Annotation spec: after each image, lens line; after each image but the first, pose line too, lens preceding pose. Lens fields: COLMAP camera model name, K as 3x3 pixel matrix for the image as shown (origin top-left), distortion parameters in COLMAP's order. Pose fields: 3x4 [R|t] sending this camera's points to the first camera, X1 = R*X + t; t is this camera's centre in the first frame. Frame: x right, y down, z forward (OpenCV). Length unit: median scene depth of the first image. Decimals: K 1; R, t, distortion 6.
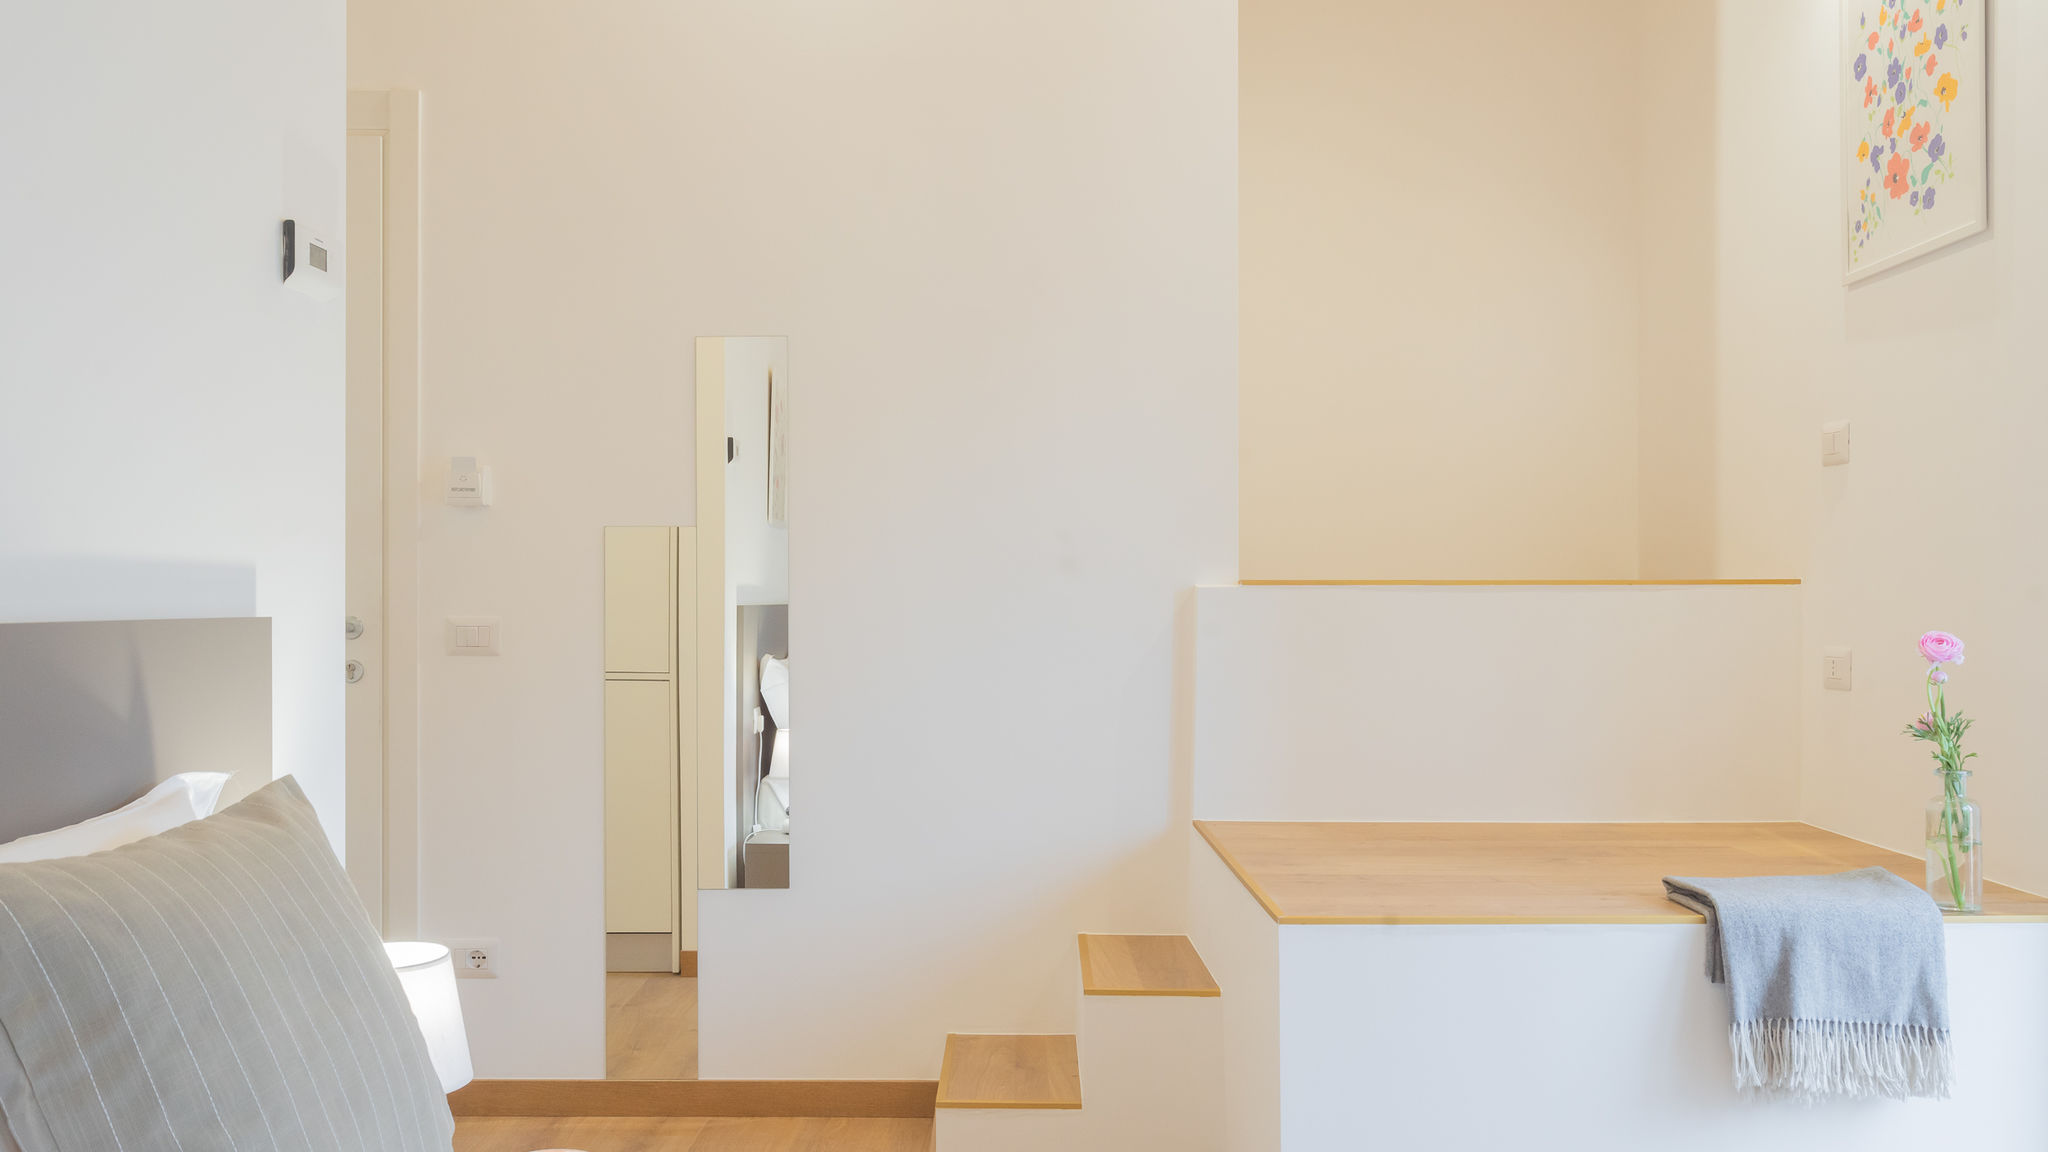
lens RADIAL K [[1741.3, 0, 1018.5], [0, 1741.3, 578.4], [0, 0, 1]] dist [0.055097, 0.002572]
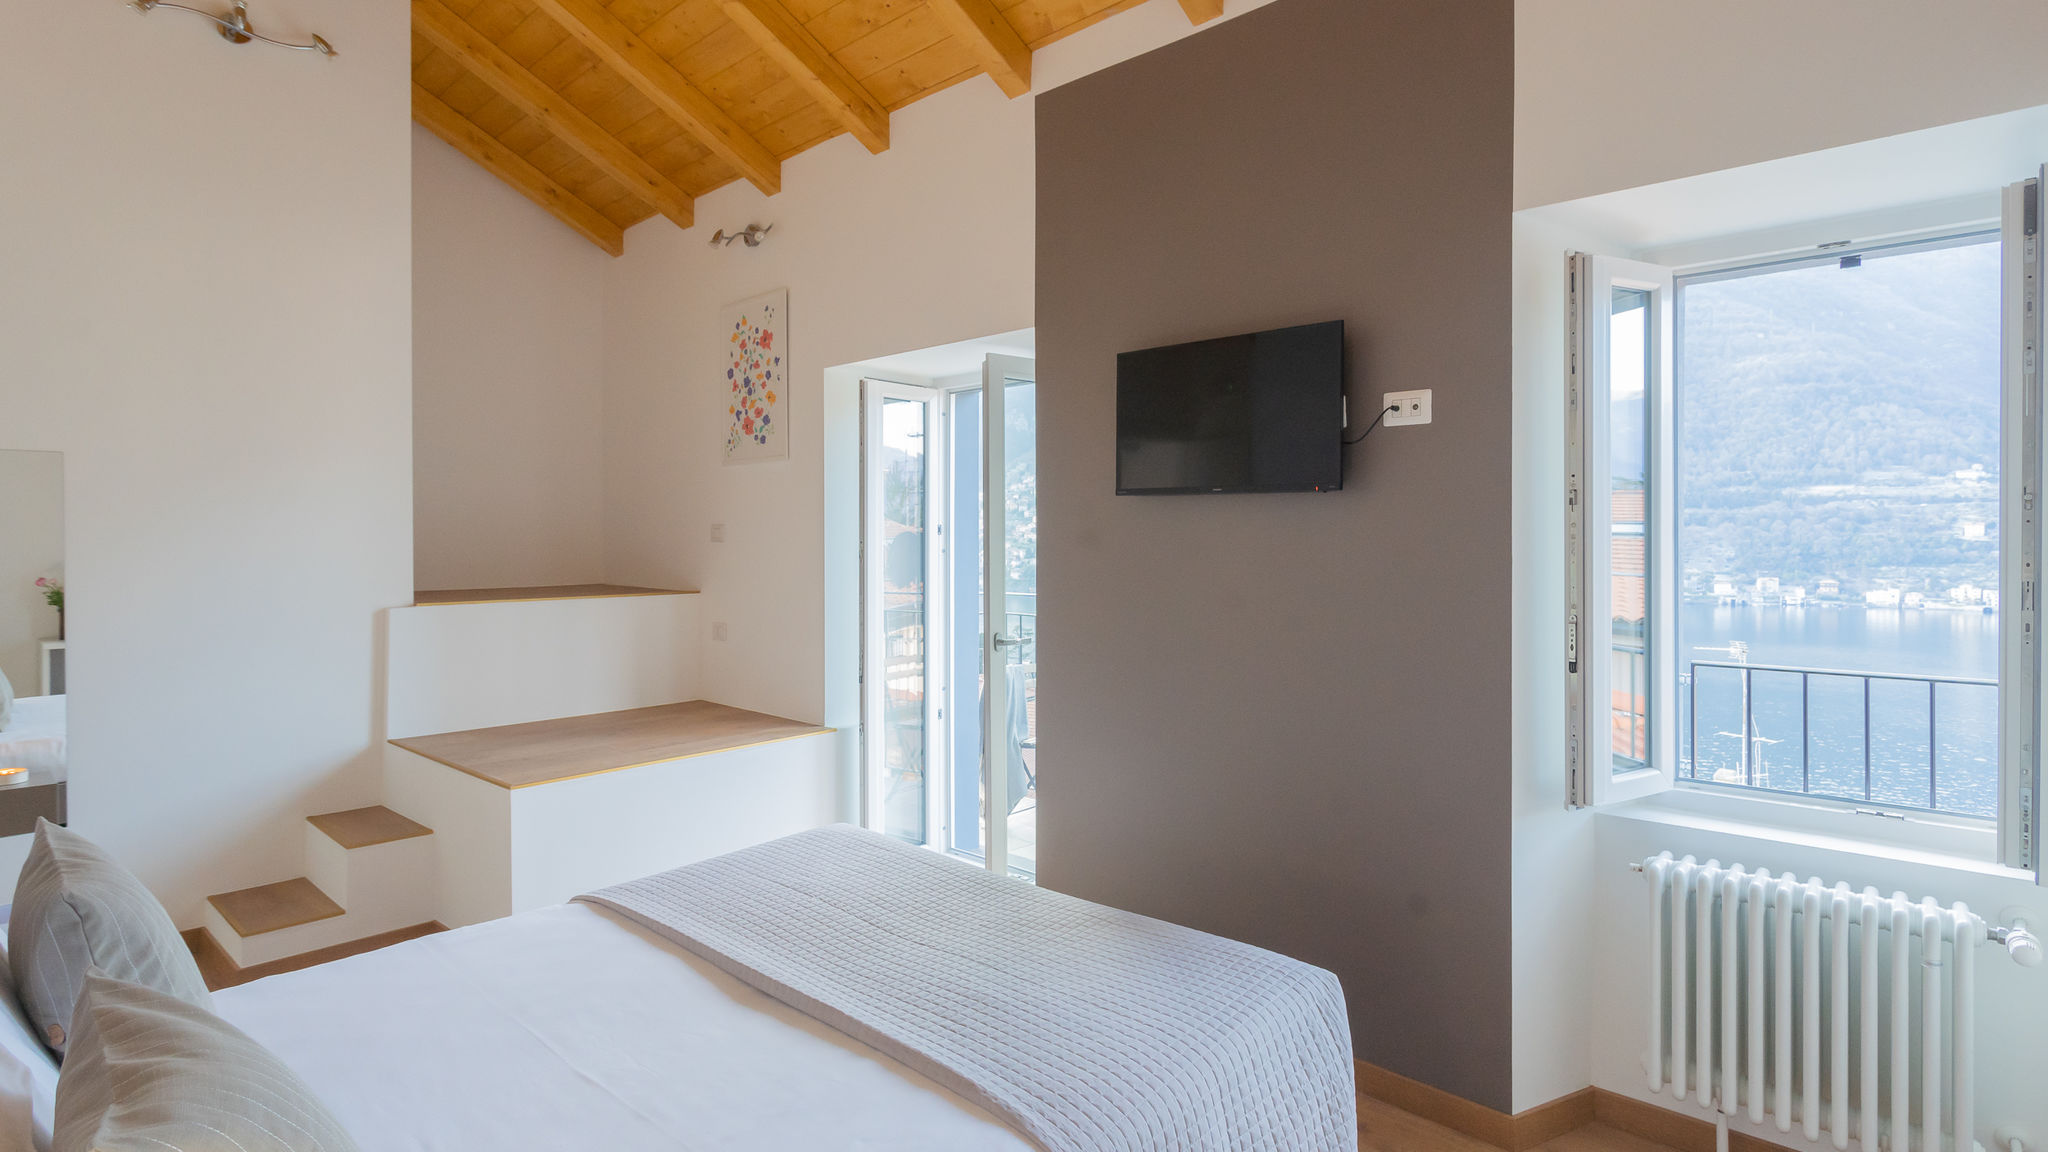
lens RADIAL K [[1016.6, 0, 1026.5], [0, 1016.6, 537.0], [0, 0, 1]] dist [-0.000154, 0.003468]
pose [[0.651327, 0.007311, 0.758762, -0.292532], [-0.015984, 0.999864, 0.004086, -0.087610], [-0.758629, -0.014790, 0.651355, -0.175566]]
